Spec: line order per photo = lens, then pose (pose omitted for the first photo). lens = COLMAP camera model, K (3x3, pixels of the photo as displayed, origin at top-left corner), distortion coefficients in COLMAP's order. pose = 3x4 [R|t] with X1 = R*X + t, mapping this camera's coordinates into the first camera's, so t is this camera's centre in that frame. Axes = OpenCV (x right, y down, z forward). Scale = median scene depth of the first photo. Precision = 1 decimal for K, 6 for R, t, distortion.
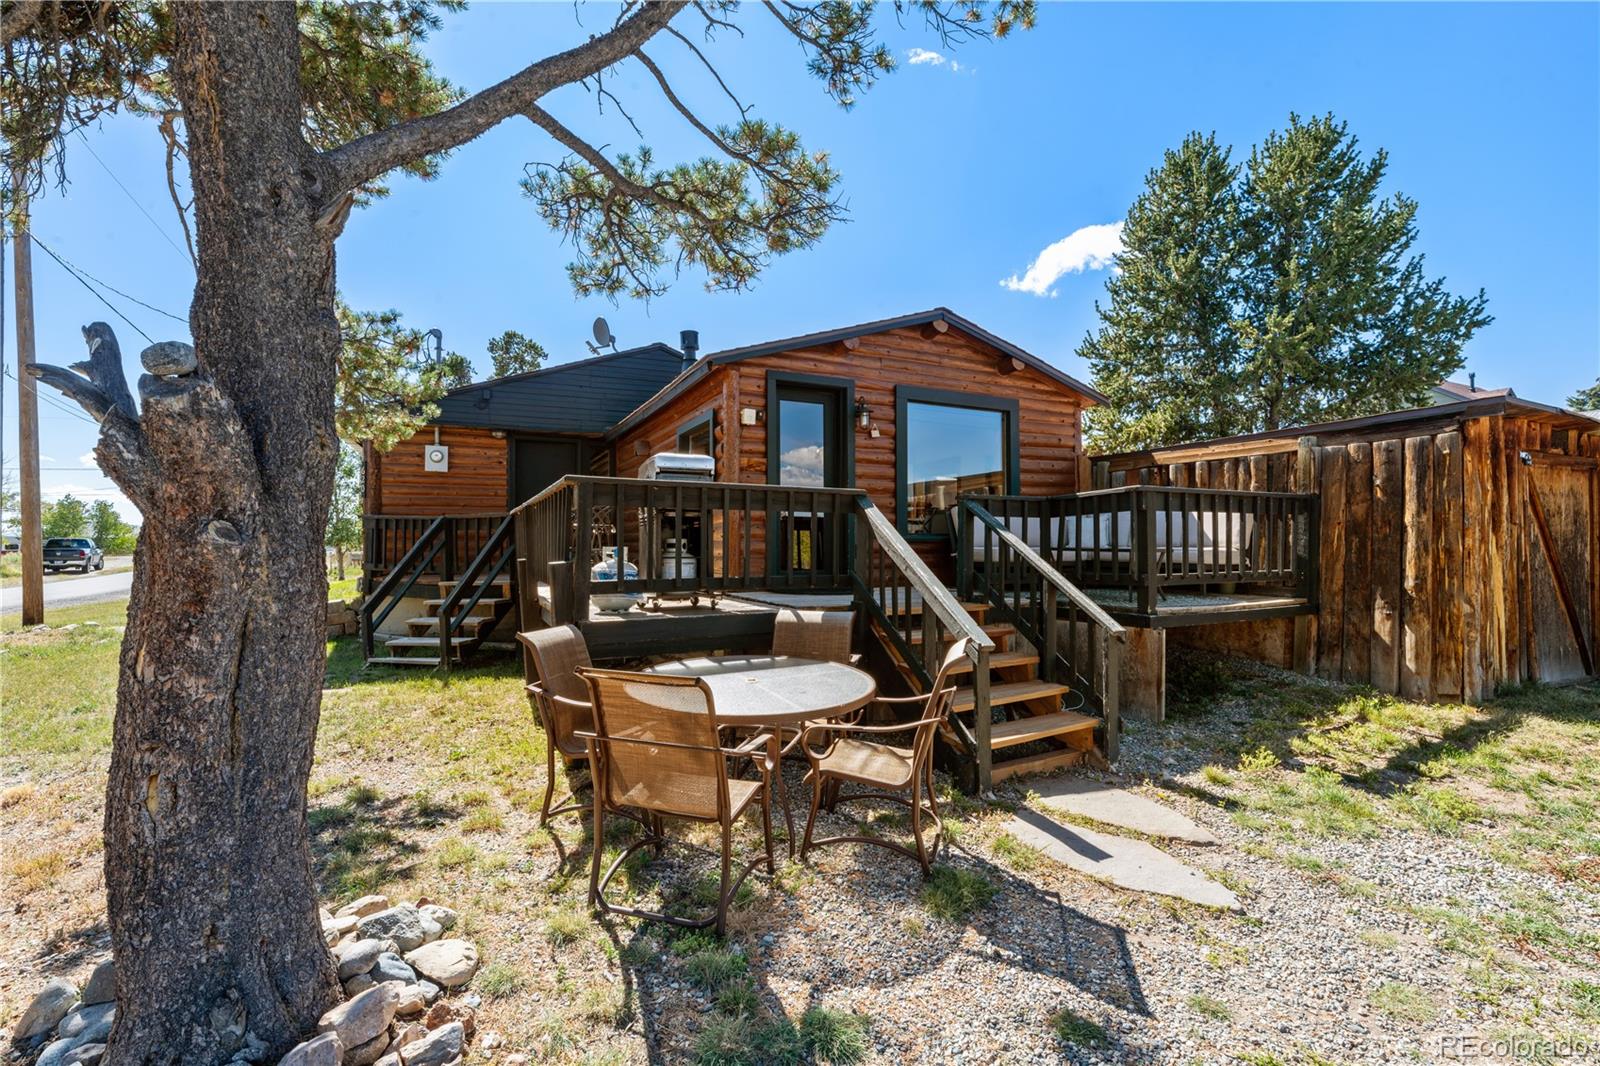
lens RADIAL K [[741.4, 0, 725.9], [0, 741.4, 539.6], [0, 0, 1]] dist [-0.000819, -0.000686]
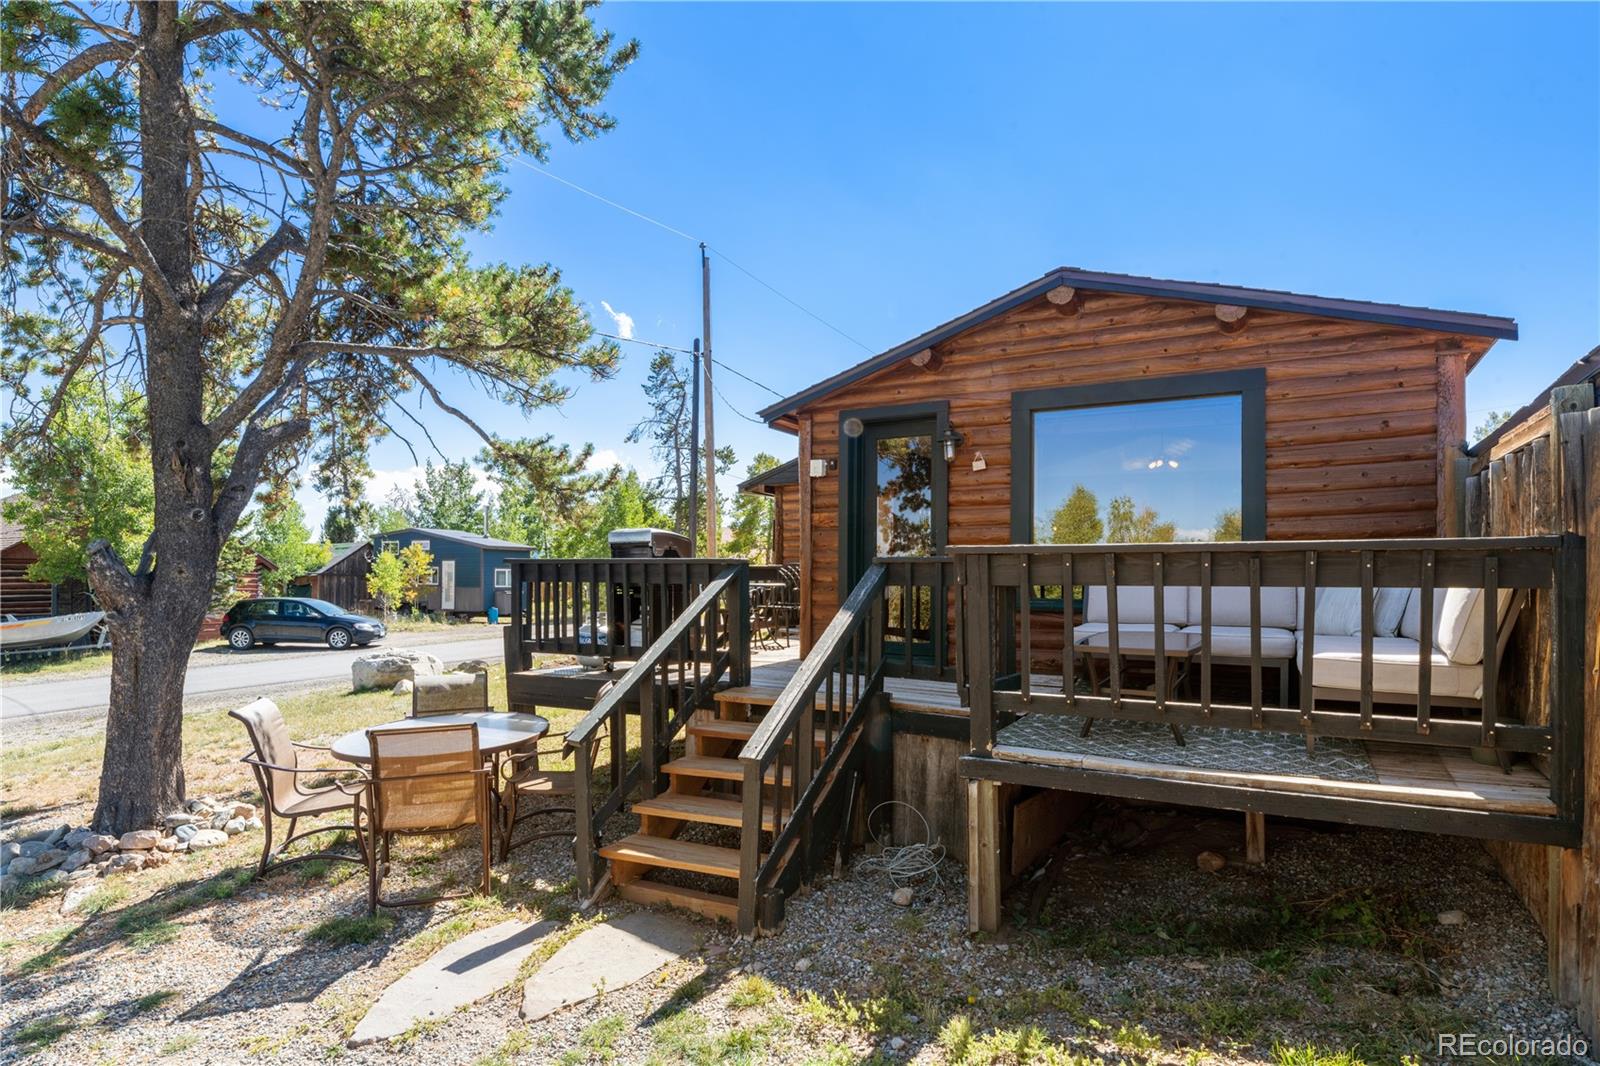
lens RADIAL K [[834.6, 0, 785.2], [0, 834.6, 573.9], [0, 0, 1]] dist [0.004503, 0.001797]
pose [[0.559272, -0.001415, -0.828983, 1.345110], [0.008962, 0.999950, 0.004339, -0.066693], [0.828936, -0.009856, 0.559257, 0.620777]]
